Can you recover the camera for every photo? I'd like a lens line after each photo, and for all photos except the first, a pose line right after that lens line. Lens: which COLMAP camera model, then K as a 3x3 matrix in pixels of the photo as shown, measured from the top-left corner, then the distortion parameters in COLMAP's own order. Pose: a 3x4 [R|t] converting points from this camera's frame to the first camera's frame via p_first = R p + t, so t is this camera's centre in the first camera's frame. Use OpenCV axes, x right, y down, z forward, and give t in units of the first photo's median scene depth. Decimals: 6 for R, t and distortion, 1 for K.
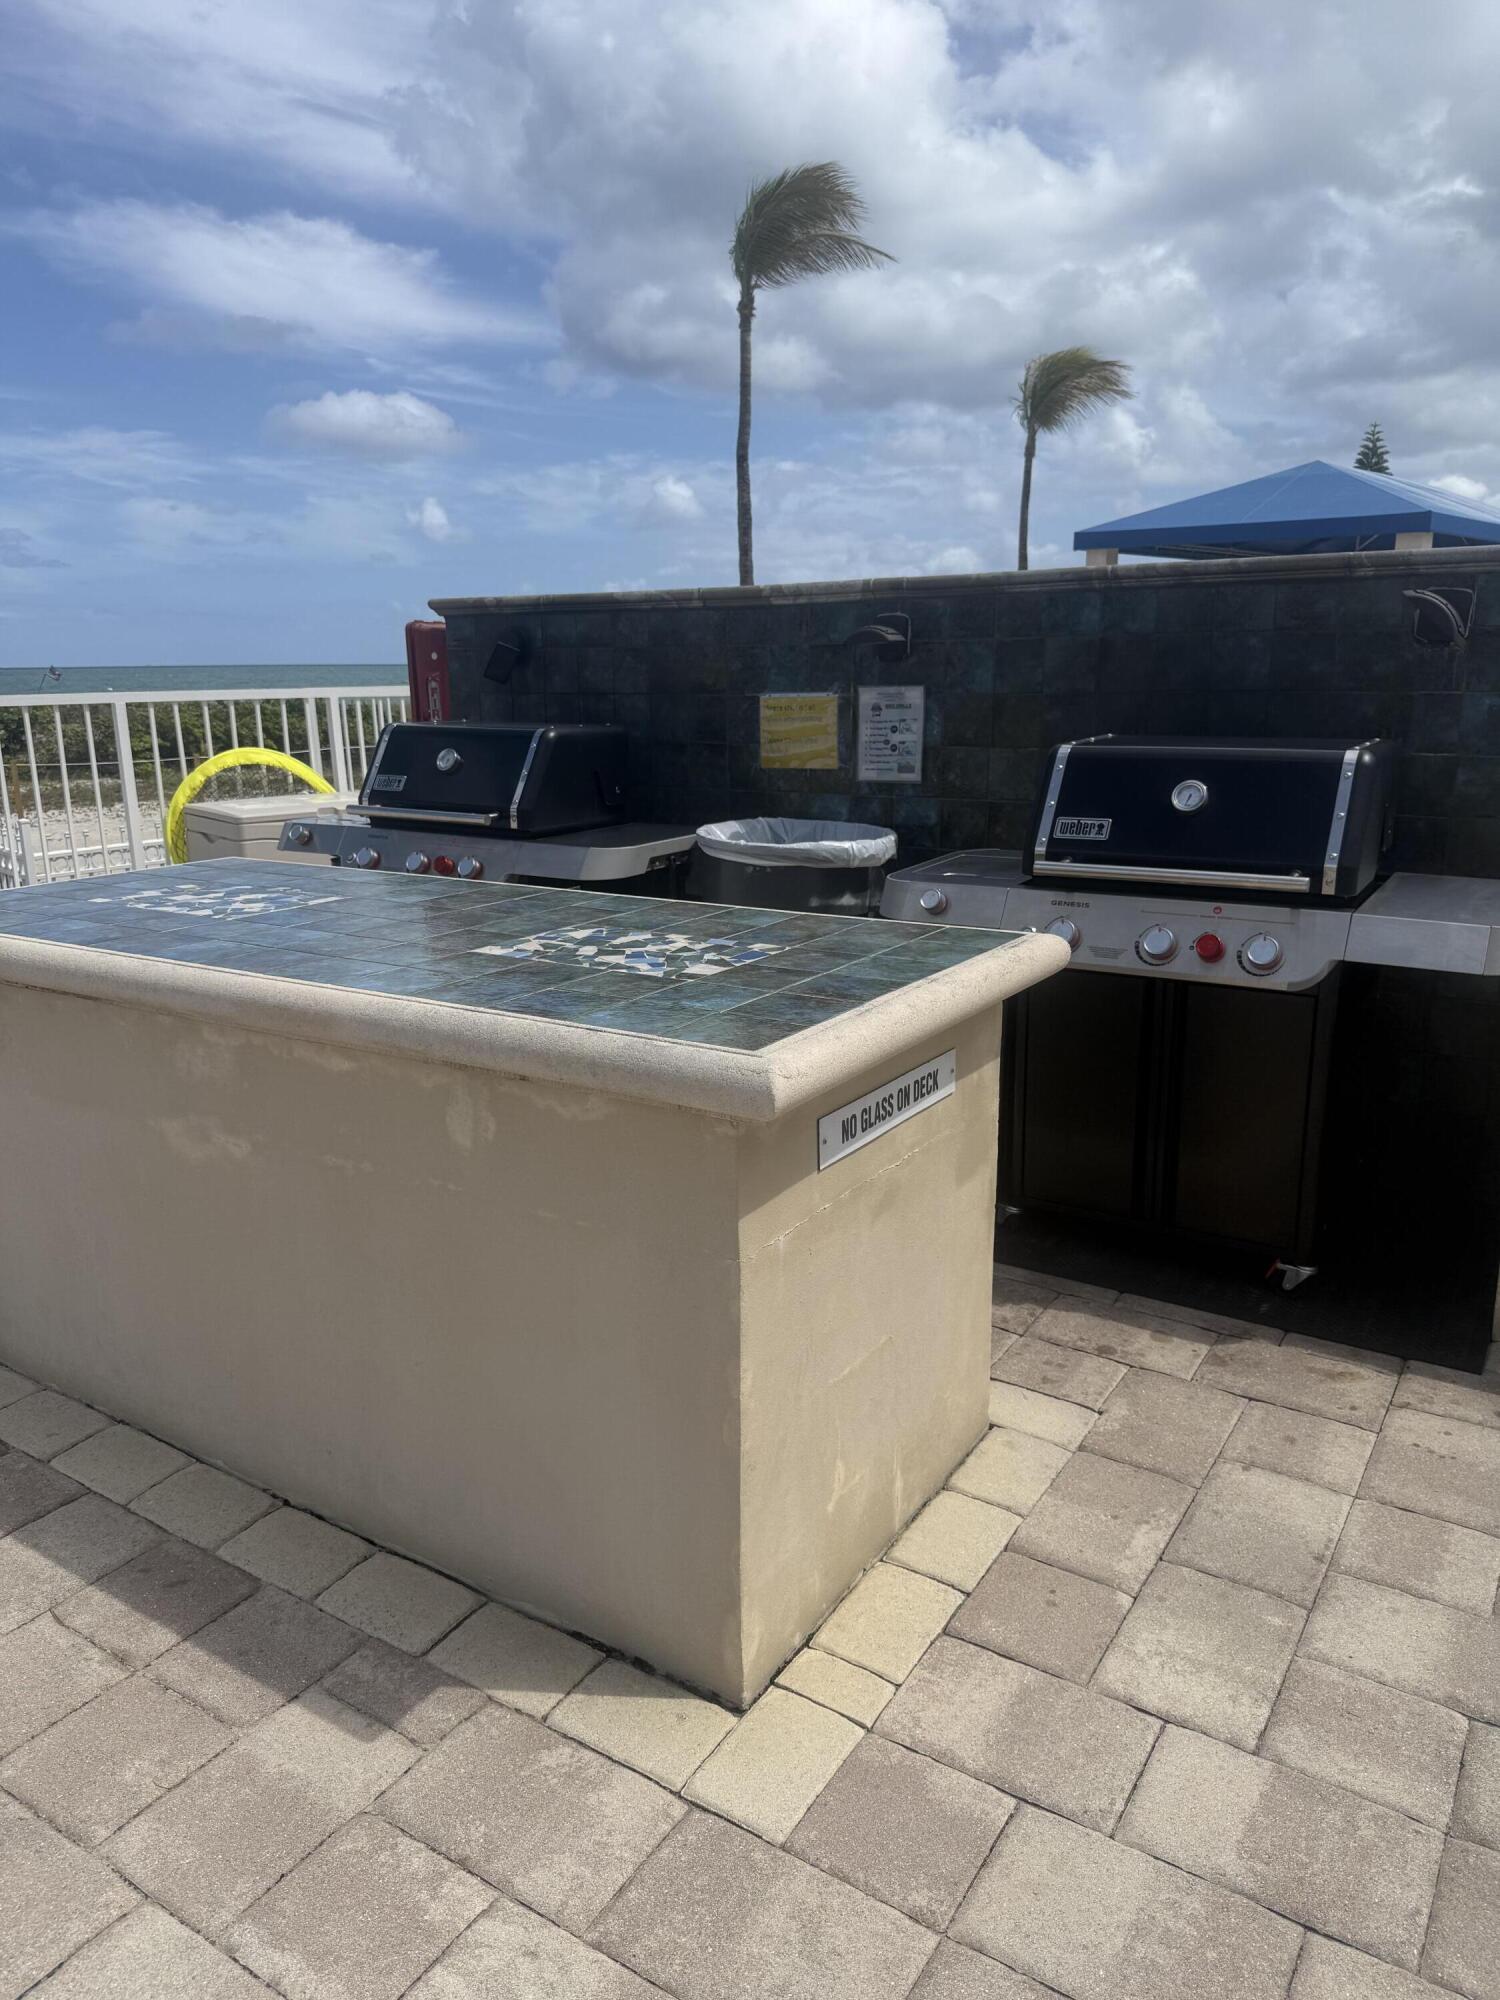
lens RADIAL K [[1402.0, 0, 742.1], [0, 1402.0, 1001.0], [0, 0, 1]] dist [0.020782, -0.024534]
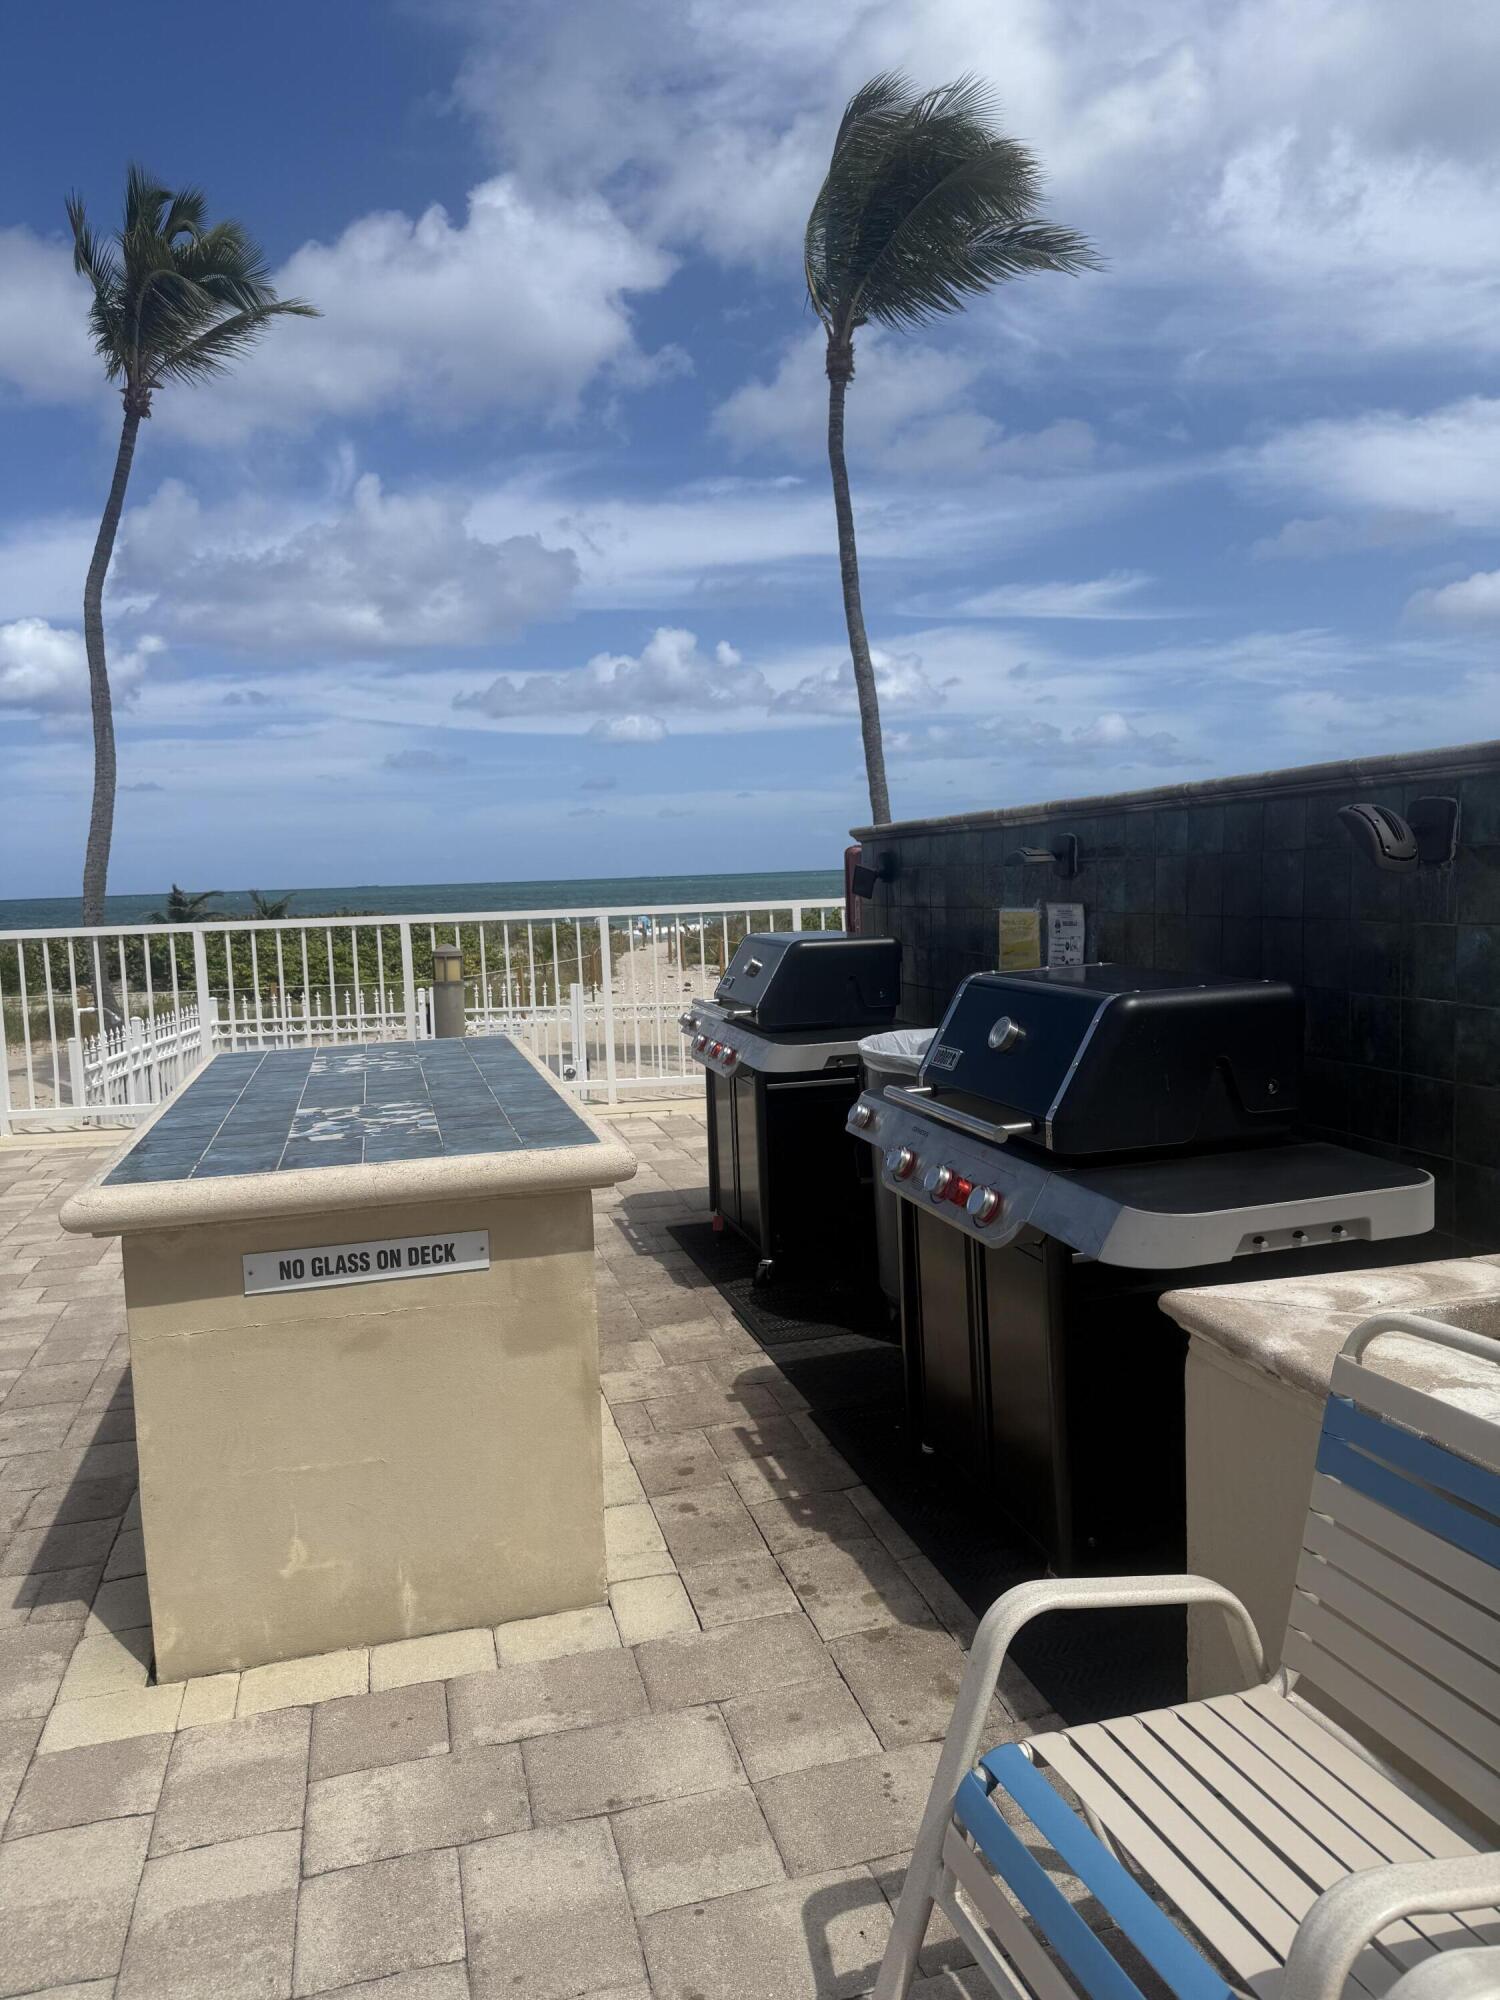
lens RADIAL K [[1402.0, 0, 748.4], [0, 1402.0, 990.5], [0, 0, 1]] dist [0.020782, -0.024534]
pose [[0.743472, 0.042910, -0.667389, 0.793737], [-0.131428, 0.987854, -0.082896, -0.070024], [0.655726, 0.149345, 0.740081, 0.173463]]
